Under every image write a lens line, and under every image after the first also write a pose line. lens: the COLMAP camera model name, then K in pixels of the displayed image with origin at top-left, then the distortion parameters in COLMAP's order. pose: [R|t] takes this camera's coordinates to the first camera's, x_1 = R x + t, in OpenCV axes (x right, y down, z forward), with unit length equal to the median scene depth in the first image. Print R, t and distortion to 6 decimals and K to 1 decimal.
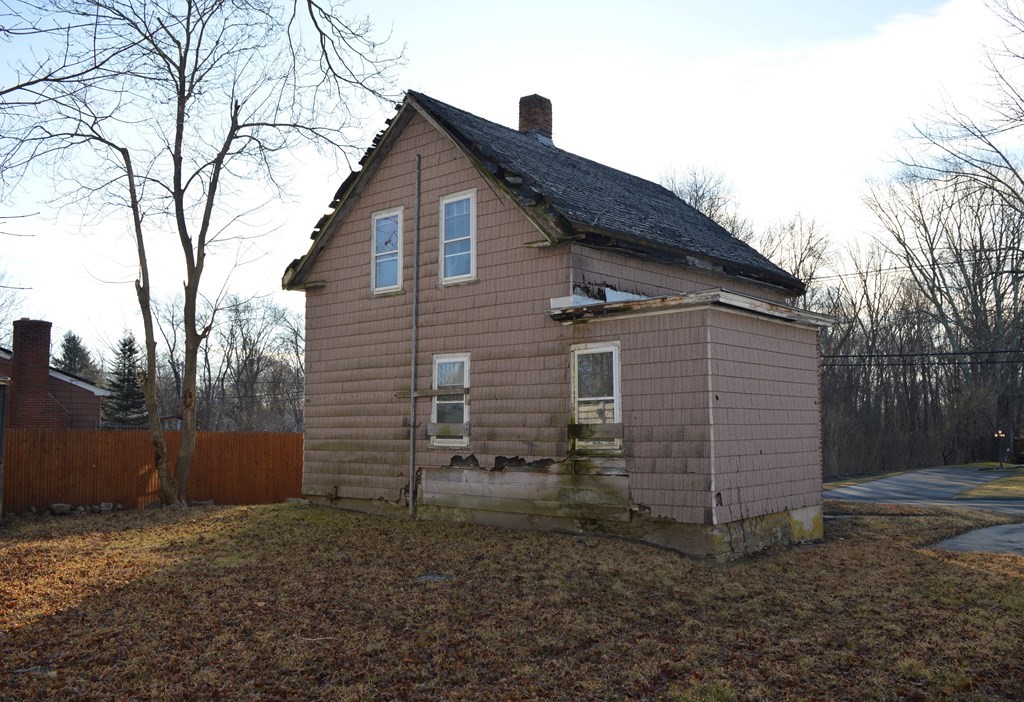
lens RADIAL K [[899.0, 0, 512.3], [0, 899.0, 350.2], [0, 0, 1]] dist [-0.072455, -0.000616]
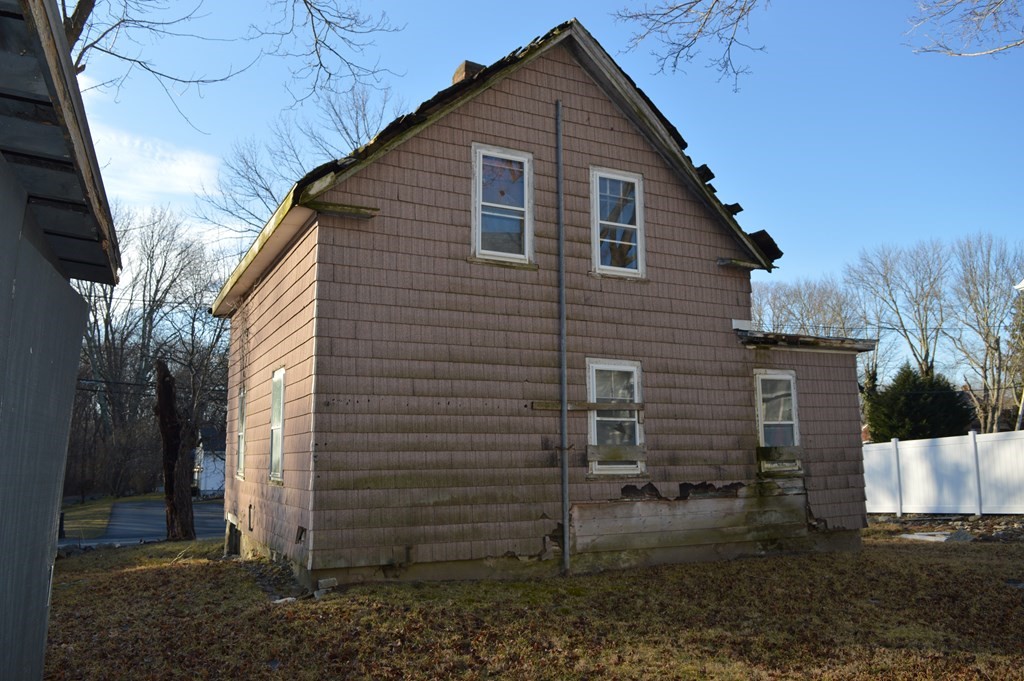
lens RADIAL K [[806.6, 0, 512.0], [0, 806.6, 338.7], [0, 0, 1]] dist [-0.084707, -0.001268]
pose [[0.367446, 0.140131, 0.919427, -0.809594], [-0.073205, 0.989874, -0.121612, 0.084168], [-0.927159, -0.022620, 0.373984, 0.849548]]
